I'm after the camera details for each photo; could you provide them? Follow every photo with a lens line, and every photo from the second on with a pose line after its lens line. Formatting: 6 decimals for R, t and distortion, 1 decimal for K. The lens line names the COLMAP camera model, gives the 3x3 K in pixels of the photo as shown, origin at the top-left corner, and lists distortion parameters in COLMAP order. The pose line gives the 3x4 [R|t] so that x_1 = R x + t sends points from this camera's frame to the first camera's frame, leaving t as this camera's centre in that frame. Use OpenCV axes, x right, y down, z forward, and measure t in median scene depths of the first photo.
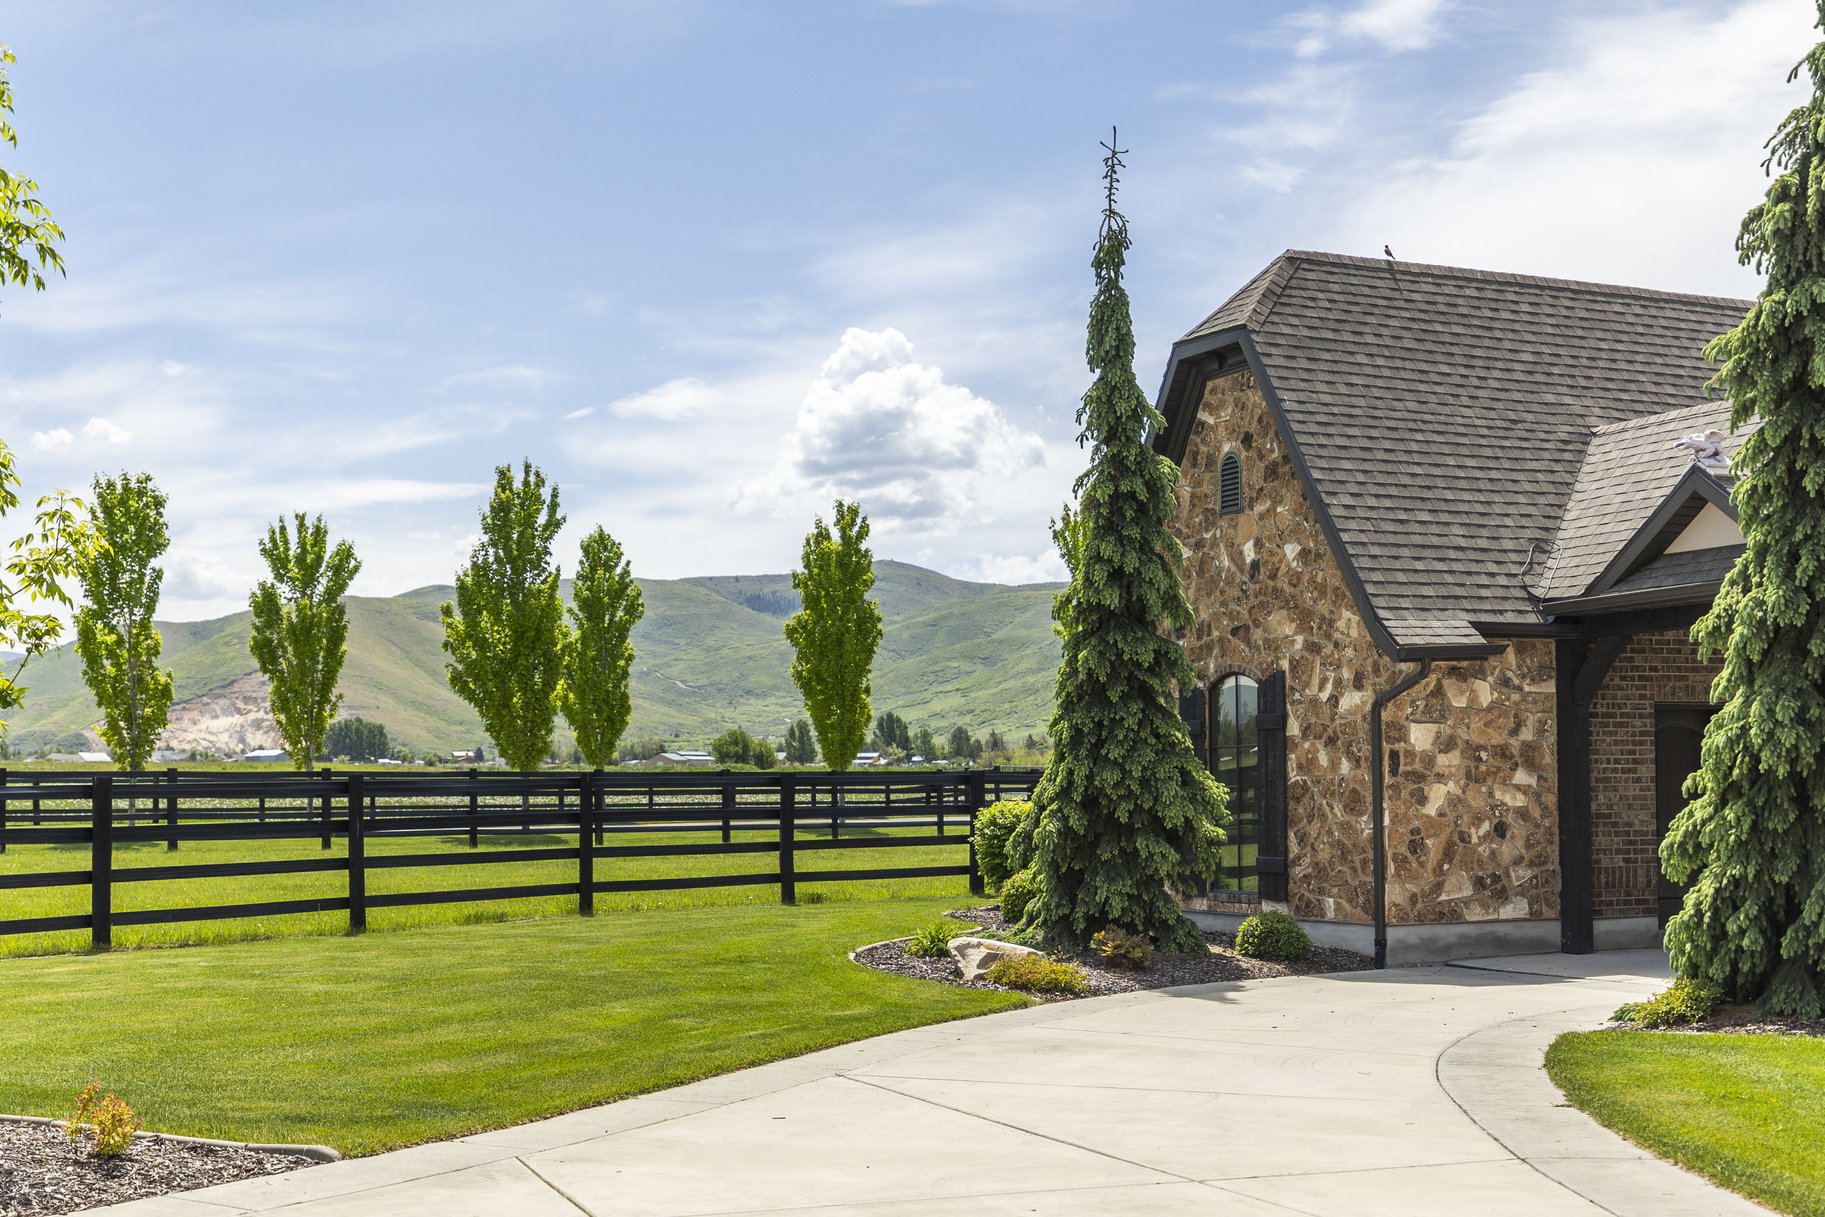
lens RADIAL K [[2245.2, 0, 916.7], [0, 2245.2, 714.4], [0, 0, 1]] dist [-0.018438, -0.005230]
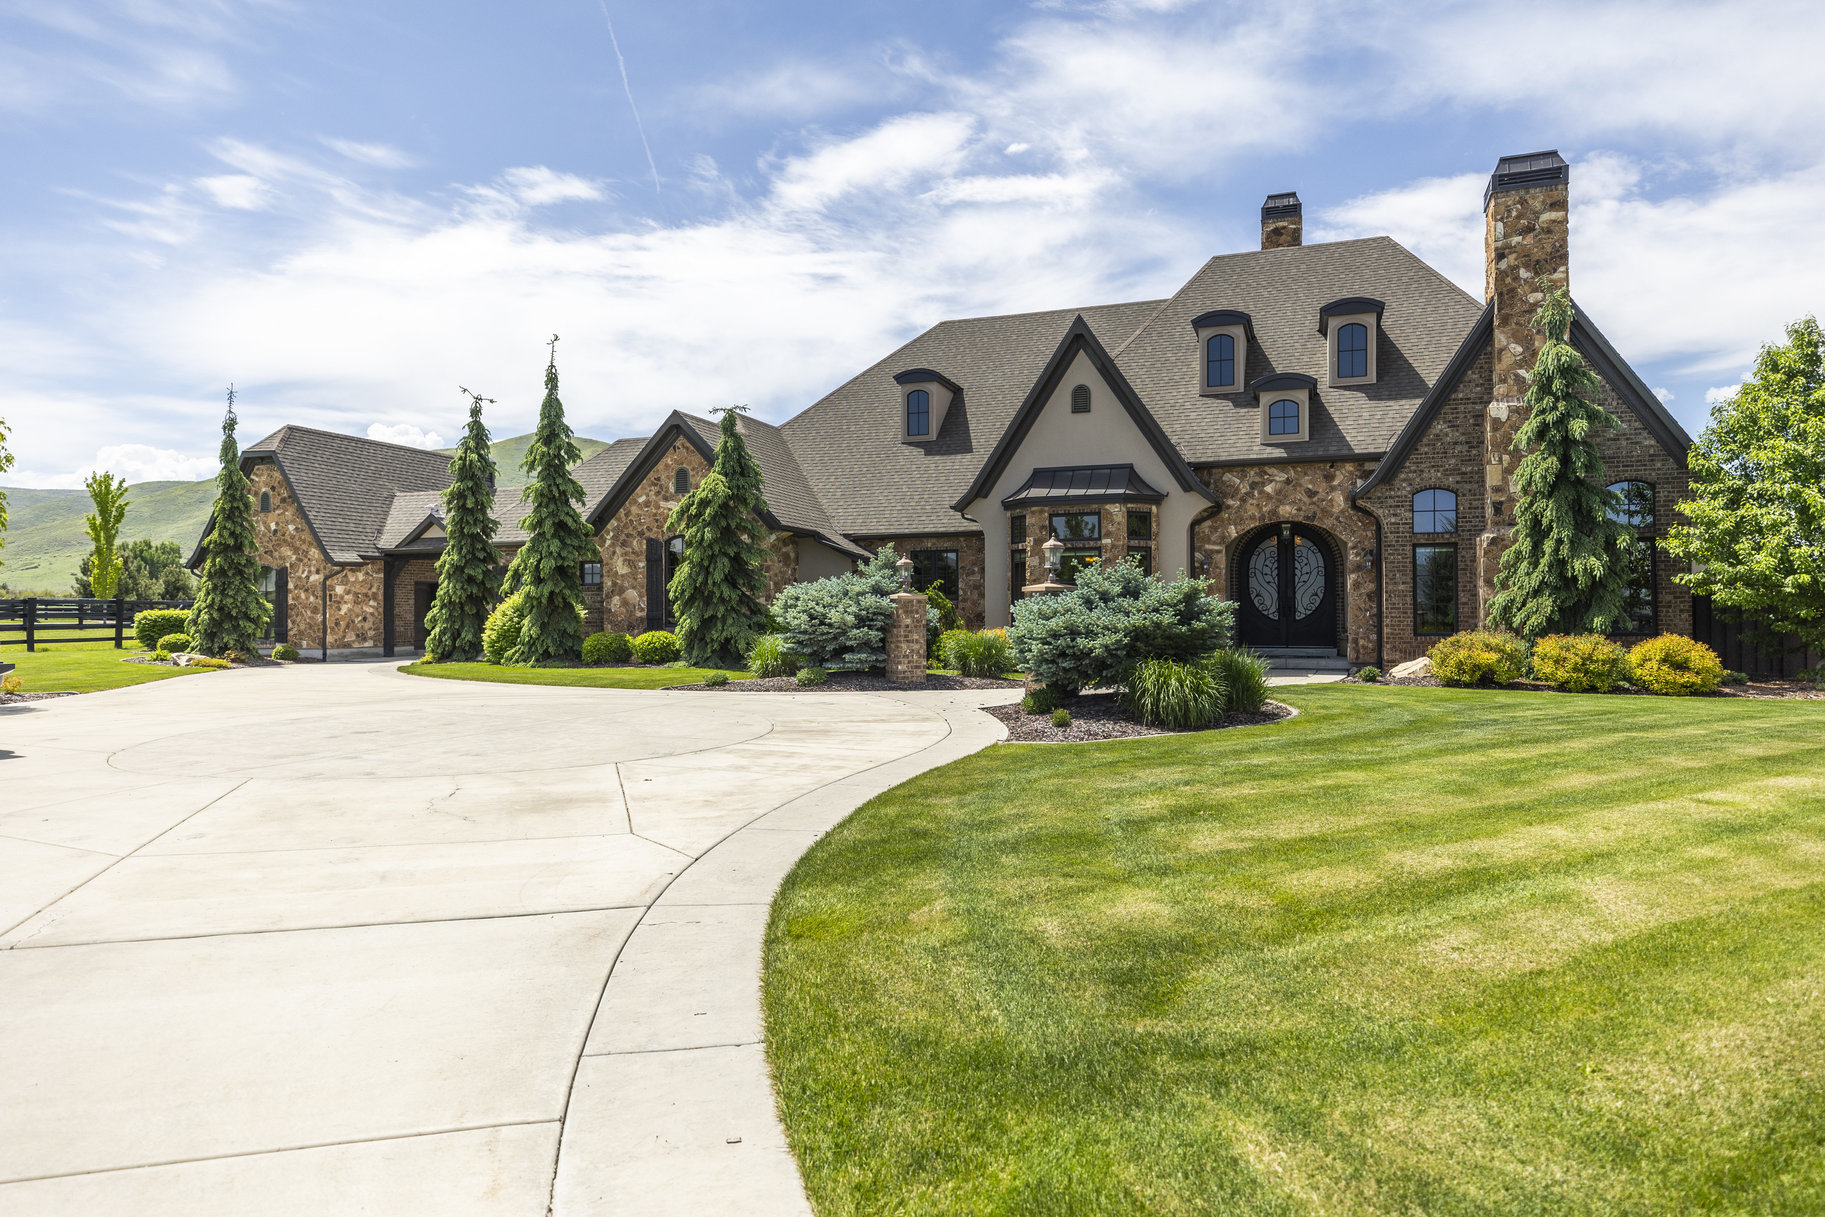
lens RADIAL K [[1096.5, 0, 912.5], [0, 1096.5, 601.6], [0, 0, 1]] dist [0.001132, 0.002050]
pose [[0.712851, 0.014584, 0.701164, -0.285602], [-0.027914, 0.999582, 0.007588, -0.007825], [-0.700760, -0.024981, 0.712960, -0.679371]]
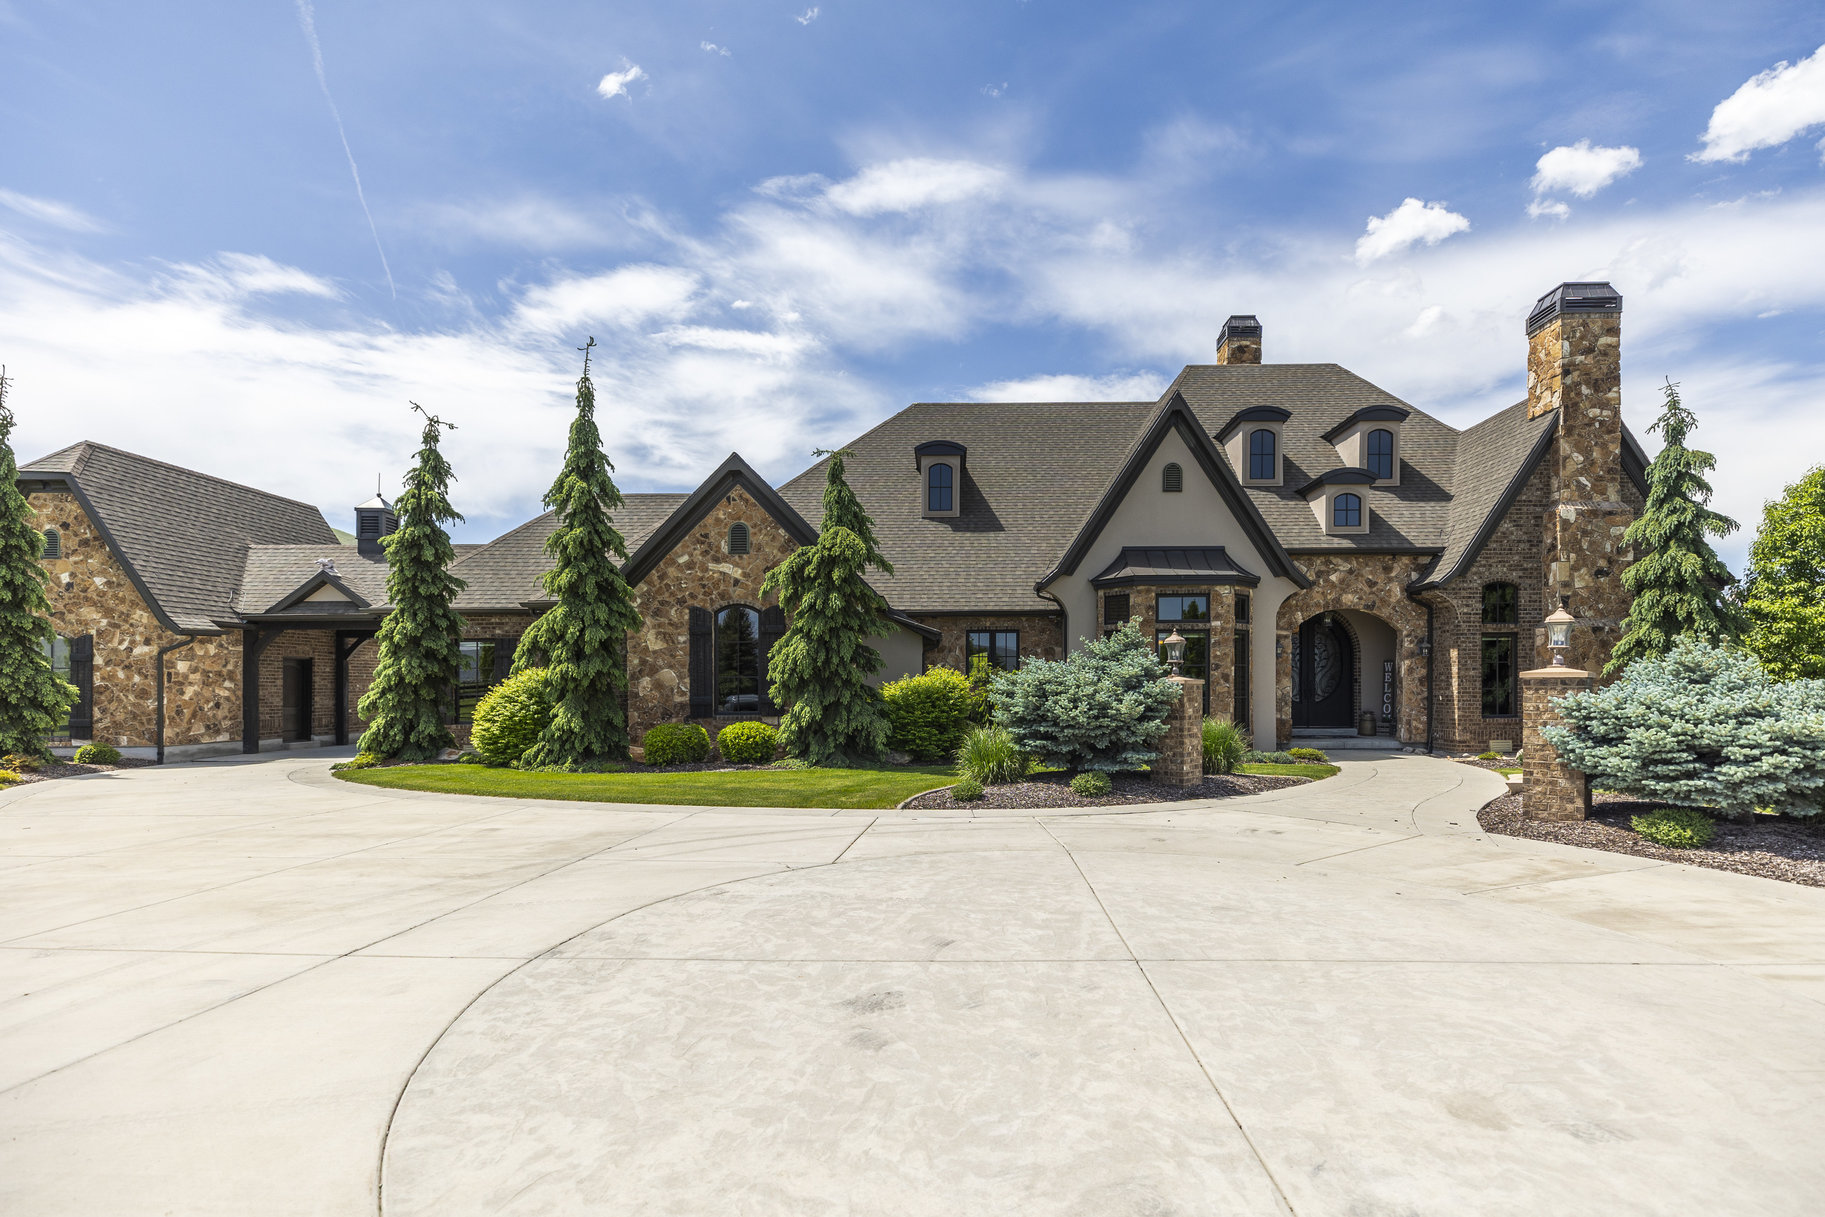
lens RADIAL K [[854.6, 0, 916.6], [0, 854.6, 687.7], [0, 0, 1]] dist [-0.001349, 0.001581]
pose [[0.431176, 0.009070, 0.902222, -0.255748], [-0.031687, 0.999485, 0.005095, 0.002884], [-0.901711, -0.030786, 0.431242, -0.097980]]
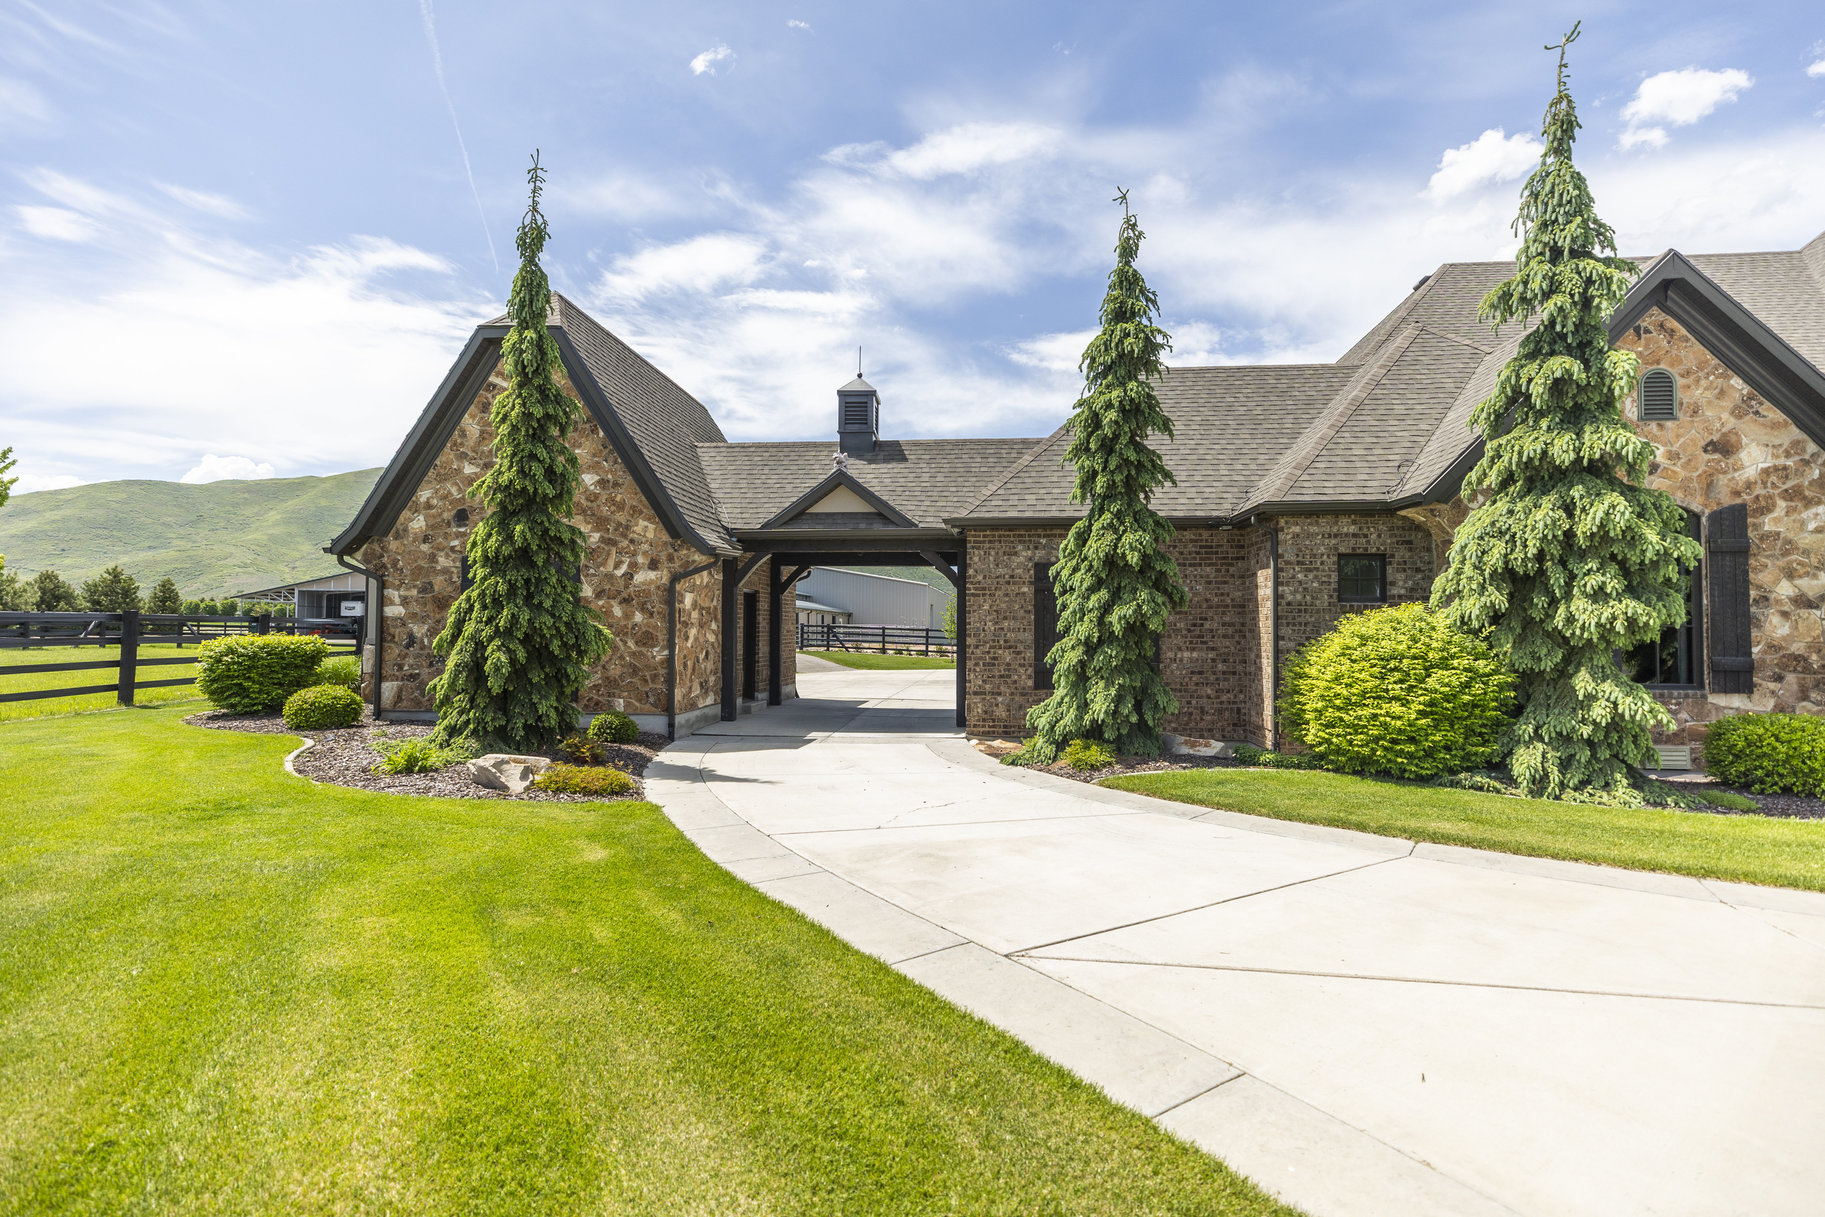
lens RADIAL K [[793.0, 0, 841.8], [0, 793.0, 606.2], [0, 0, 1]] dist [0.002819, 0.000365]
pose [[0.514466, 0.036814, 0.856720, -0.224788], [-0.041369, 0.998980, -0.018084, 0.019866], [-0.856512, -0.026138, 0.515465, 0.584460]]
